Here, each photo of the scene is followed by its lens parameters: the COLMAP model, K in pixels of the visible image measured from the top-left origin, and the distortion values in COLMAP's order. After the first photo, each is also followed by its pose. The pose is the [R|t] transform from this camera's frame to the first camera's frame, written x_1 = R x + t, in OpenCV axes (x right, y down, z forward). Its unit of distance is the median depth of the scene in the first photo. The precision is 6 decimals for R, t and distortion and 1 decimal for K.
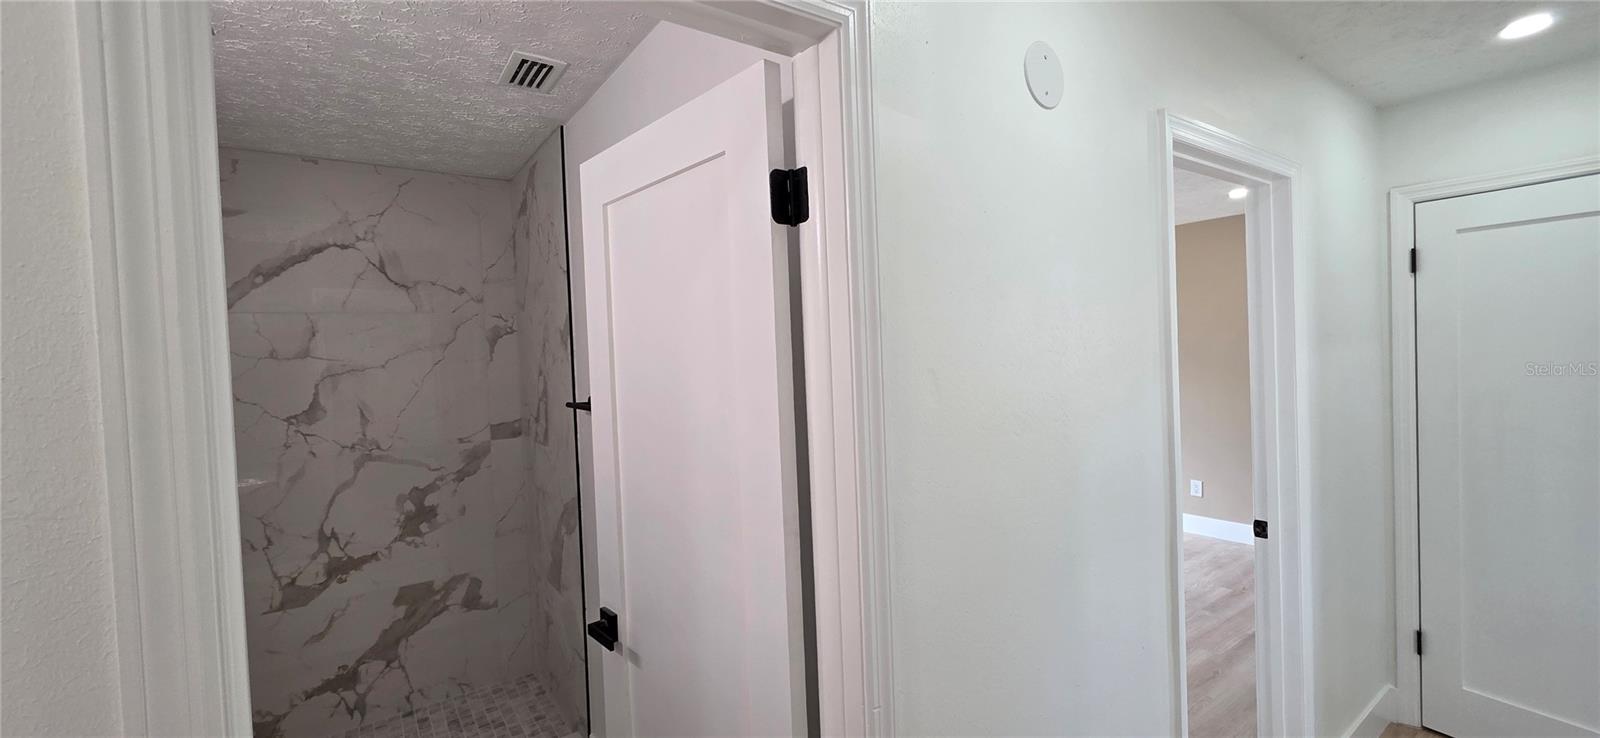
lens RADIAL K [[639.3, 0, 805.2], [0, 639.3, 362.6], [0, 0, 1]] dist [0.001844, 0.000105]
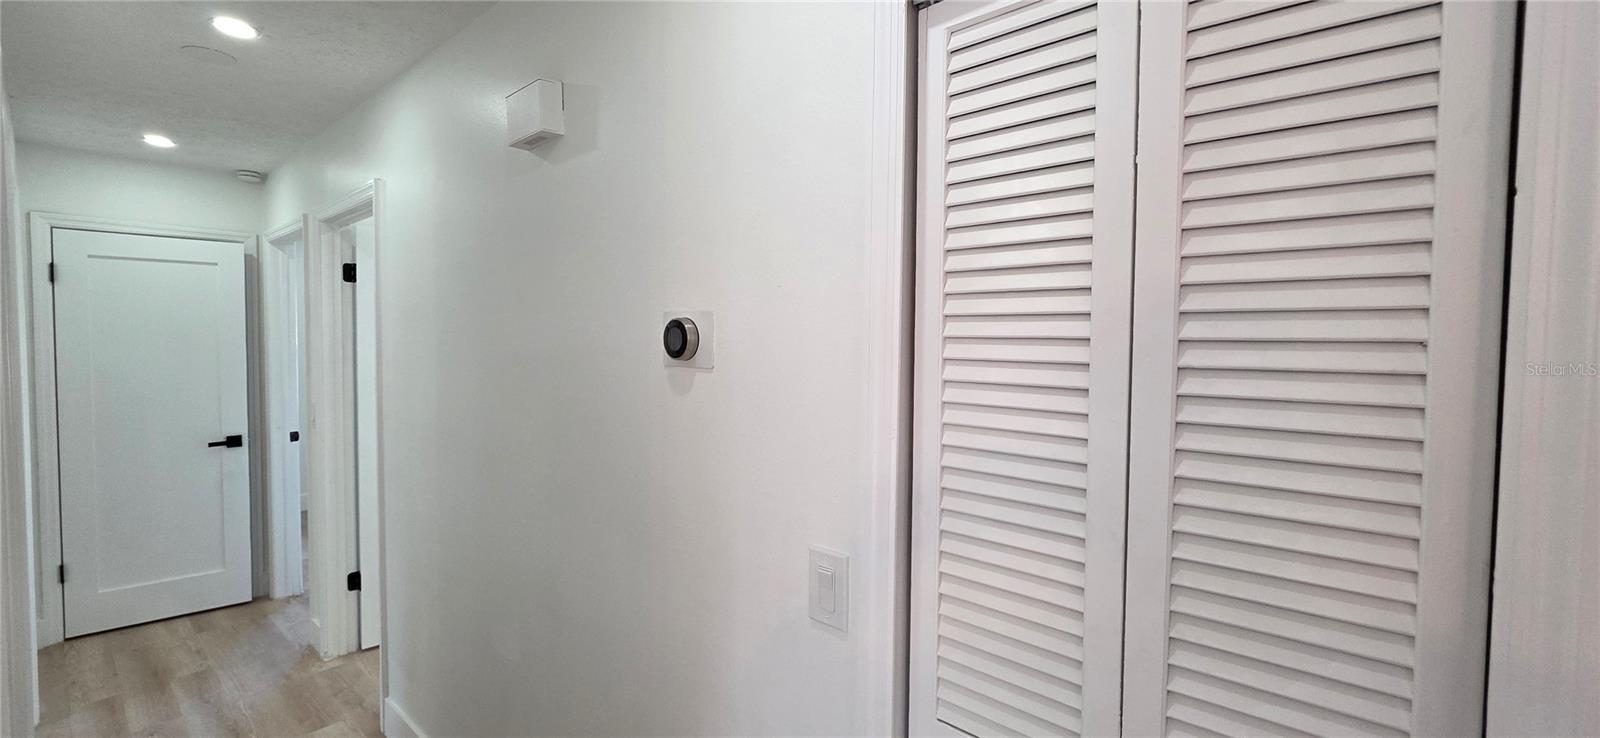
lens RADIAL K [[639.3, 0, 789.0], [0, 639.3, 360.7], [0, 0, 1]] dist [0.001844, 0.000105]
pose [[-0.236298, -0.000142, 0.971681, -0.659311], [0.023427, 0.999708, 0.005843, 0.043829], [-0.971398, 0.024144, -0.236226, -0.118427]]
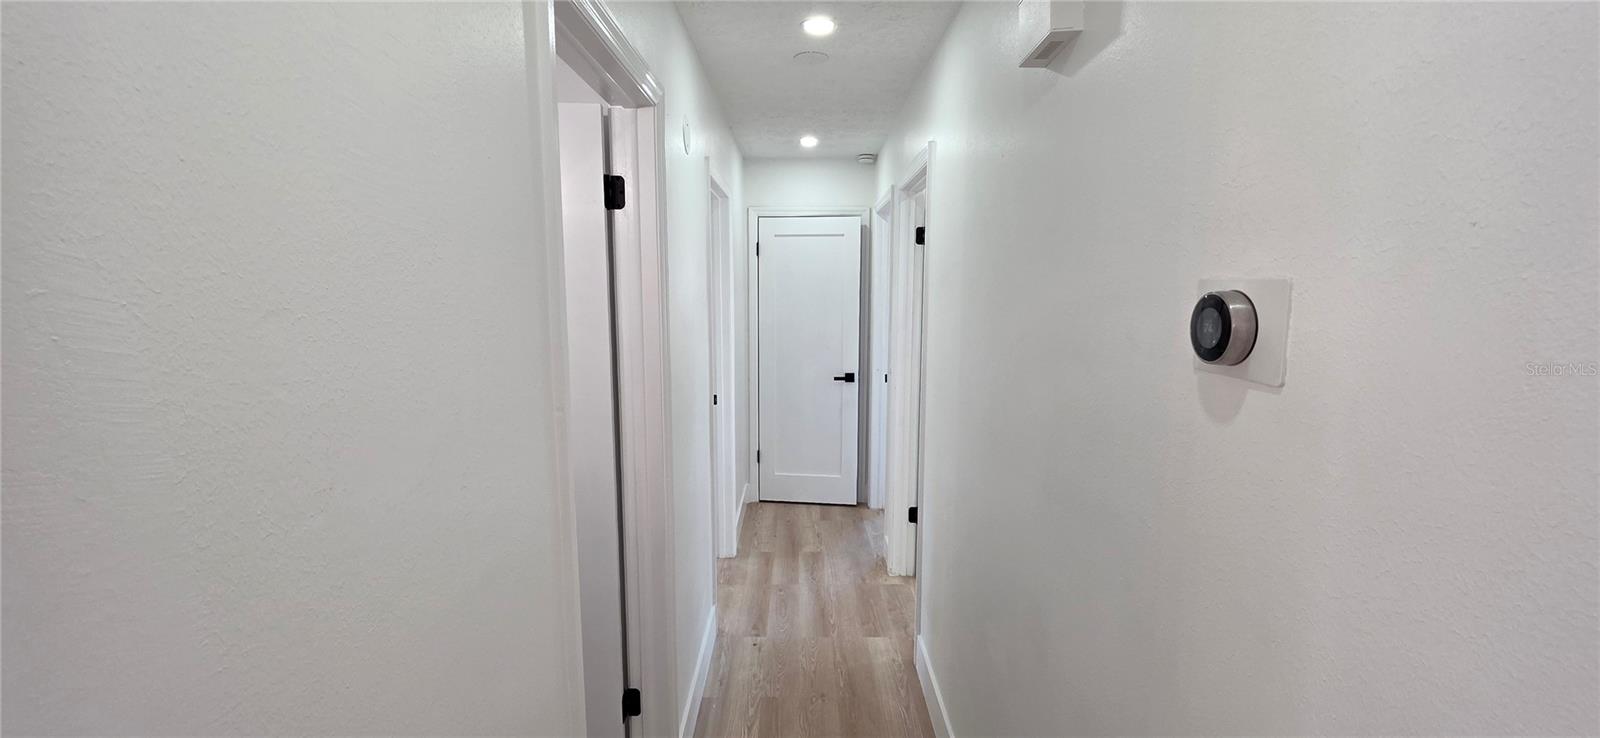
lens RADIAL K [[639.3, 0, 798.8], [0, 639.3, 361.9], [0, 0, 1]] dist [0.001844, 0.000105]
pose [[0.579104, -0.061163, 0.812956, -0.503102], [-0.002343, 0.997053, 0.076683, 0.022163], [-0.815250, -0.046312, 0.577254, -0.165050]]
